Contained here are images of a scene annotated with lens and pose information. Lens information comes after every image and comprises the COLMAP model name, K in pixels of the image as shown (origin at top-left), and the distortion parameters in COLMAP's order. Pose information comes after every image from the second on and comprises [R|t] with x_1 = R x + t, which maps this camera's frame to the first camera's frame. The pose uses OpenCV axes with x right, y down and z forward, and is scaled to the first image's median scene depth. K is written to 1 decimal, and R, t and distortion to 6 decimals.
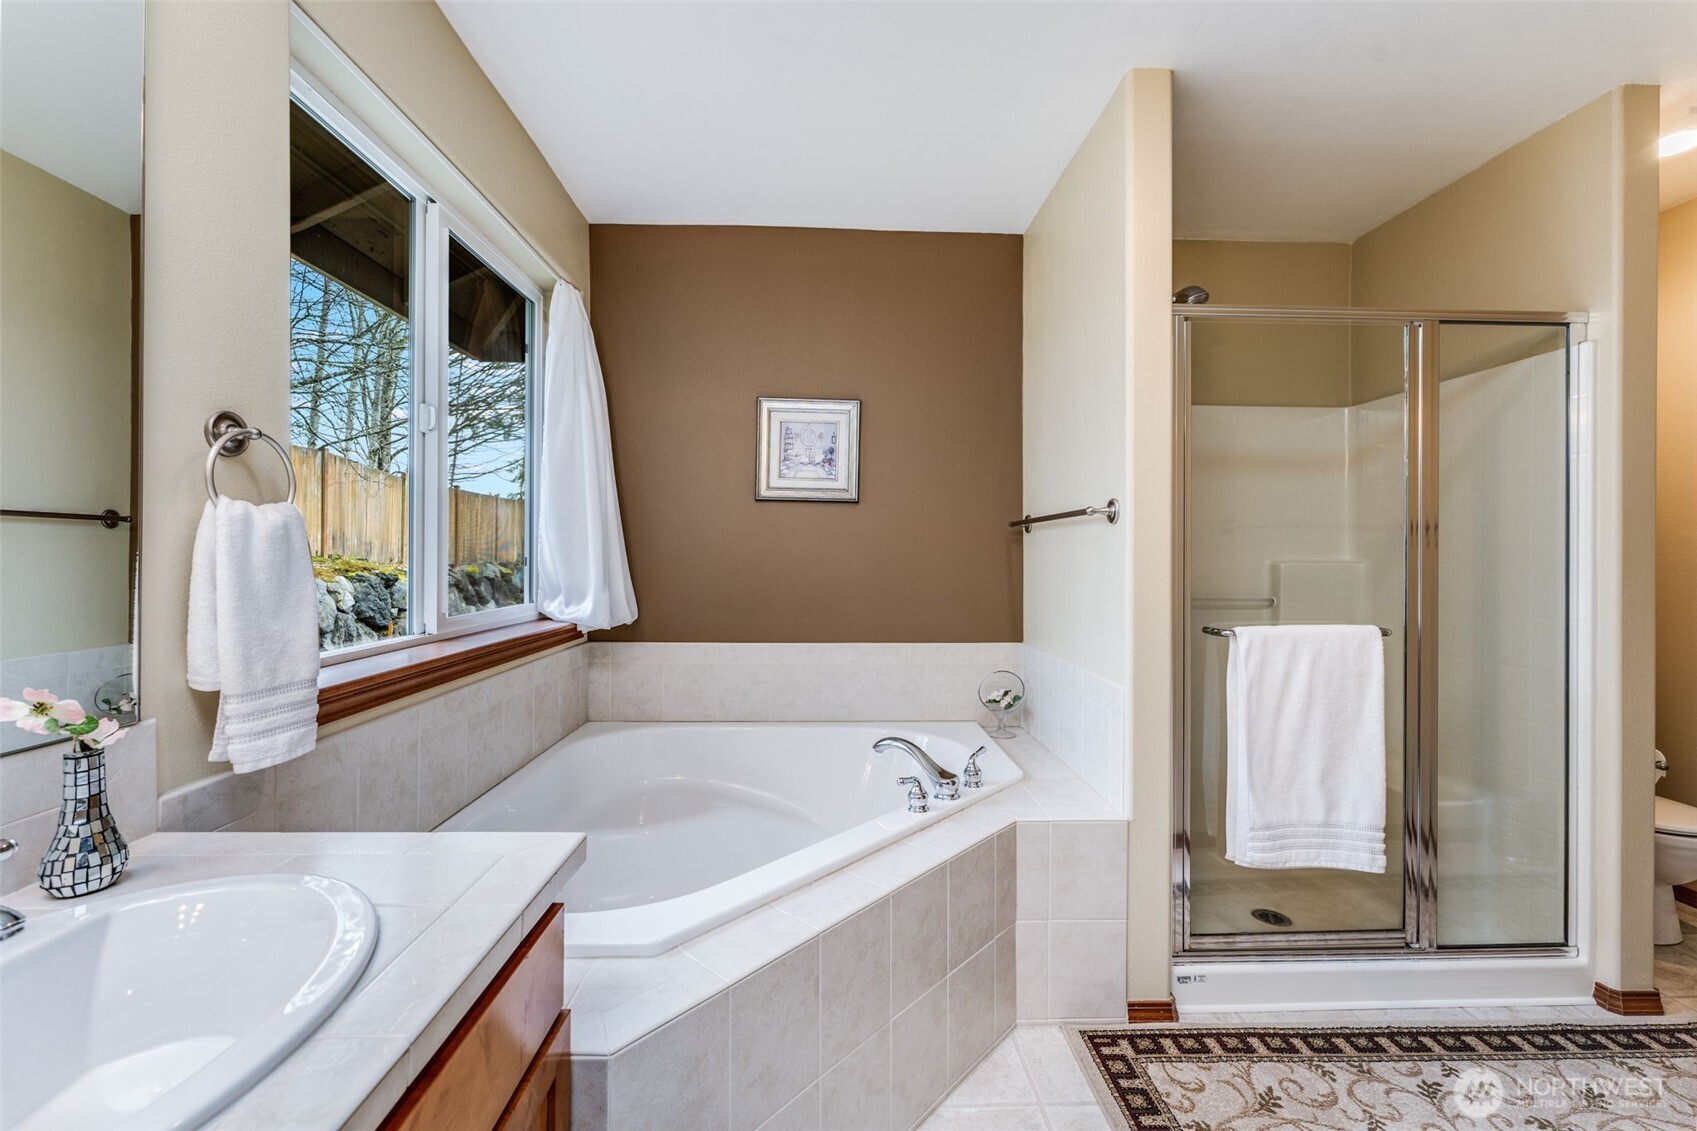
lens RADIAL K [[679.2, 0, 846.8], [0, 679.2, 554.1], [0, 0, 1]] dist [-0.002303, -0.000217]
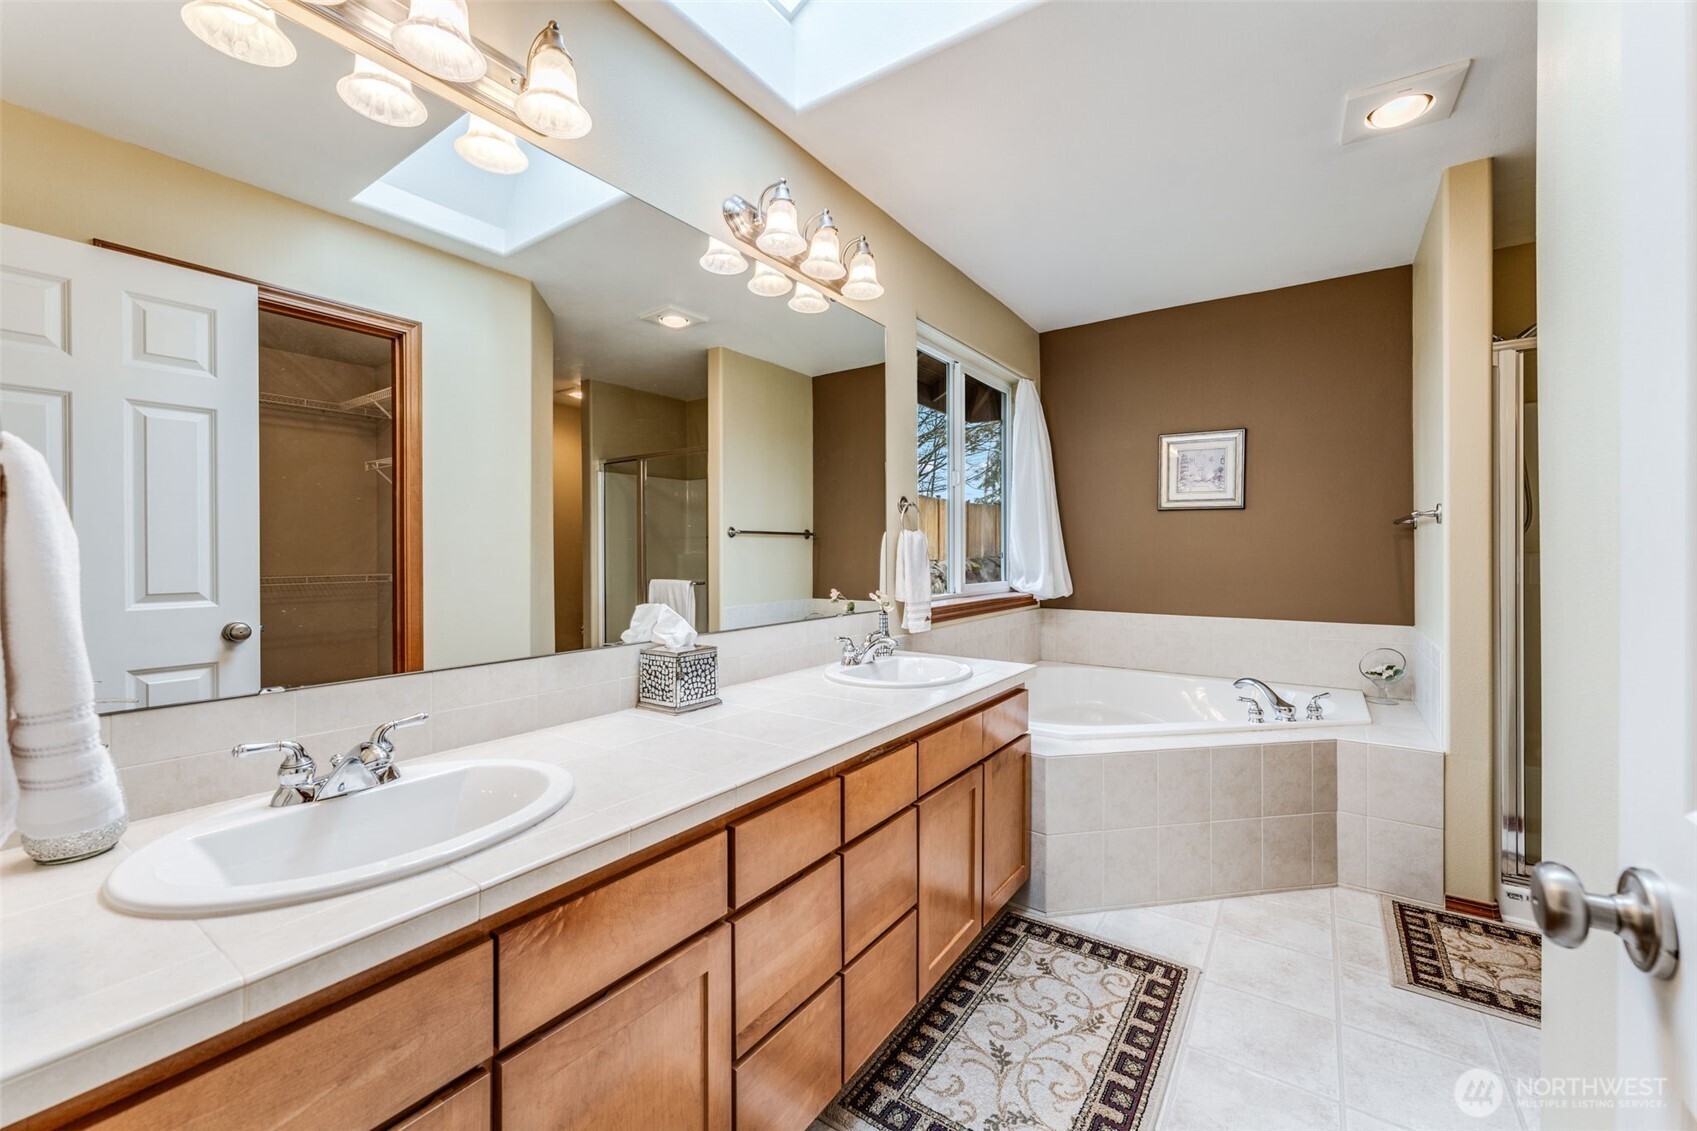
lens RADIAL K [[679.2, 0, 846.8], [0, 679.2, 554.1], [0, 0, 1]] dist [-0.002303, -0.000217]
pose [[0.798288, -0.003660, -0.602265, 0.211720], [0.006923, 0.999971, 0.003100, 0.000888], [0.602236, -0.006644, 0.798290, -0.530962]]
